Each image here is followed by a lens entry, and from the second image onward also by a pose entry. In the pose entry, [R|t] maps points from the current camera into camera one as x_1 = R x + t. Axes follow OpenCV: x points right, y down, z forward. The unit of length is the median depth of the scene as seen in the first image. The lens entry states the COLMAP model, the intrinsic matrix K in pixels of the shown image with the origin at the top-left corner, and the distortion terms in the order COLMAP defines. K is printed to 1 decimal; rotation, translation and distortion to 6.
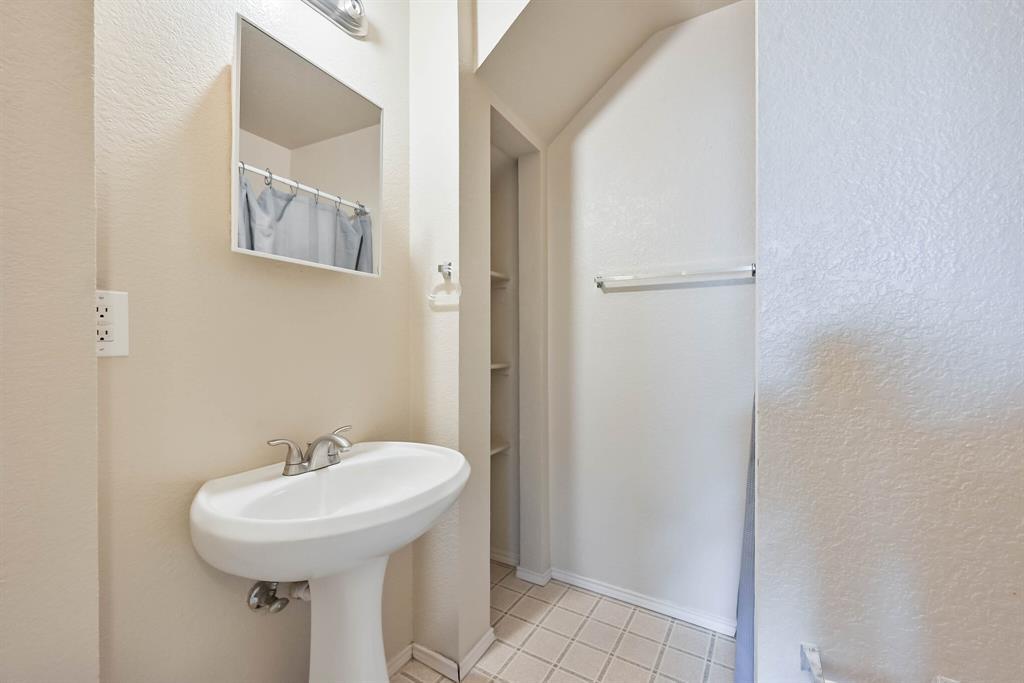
lens RADIAL K [[422.5, 0, 514.1], [0, 422.5, 341.0], [0, 0, 1]] dist [-0.000735, -0.000103]
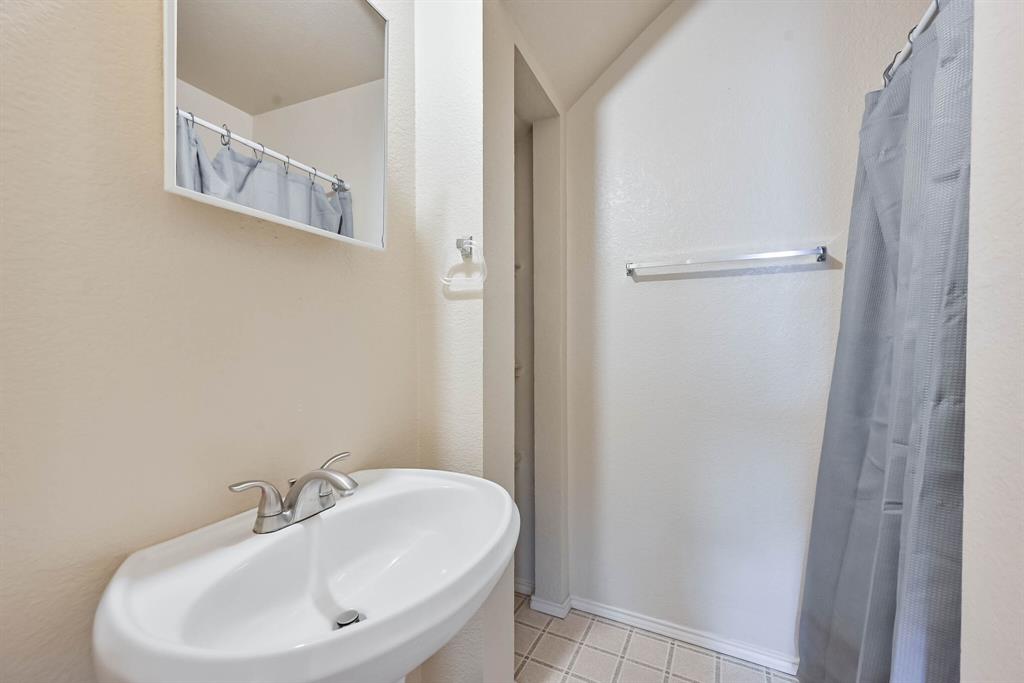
lens RADIAL K [[412.4, 0, 514.0], [0, 412.4, 346.3], [0, 0, 1]] dist [-0.001401, 0.000154]
pose [[0.996834, -0.002841, 0.079454, -0.110008], [0.001483, 0.999852, 0.017146, 0.004049], [-0.079491, -0.016974, 0.996691, 0.188422]]
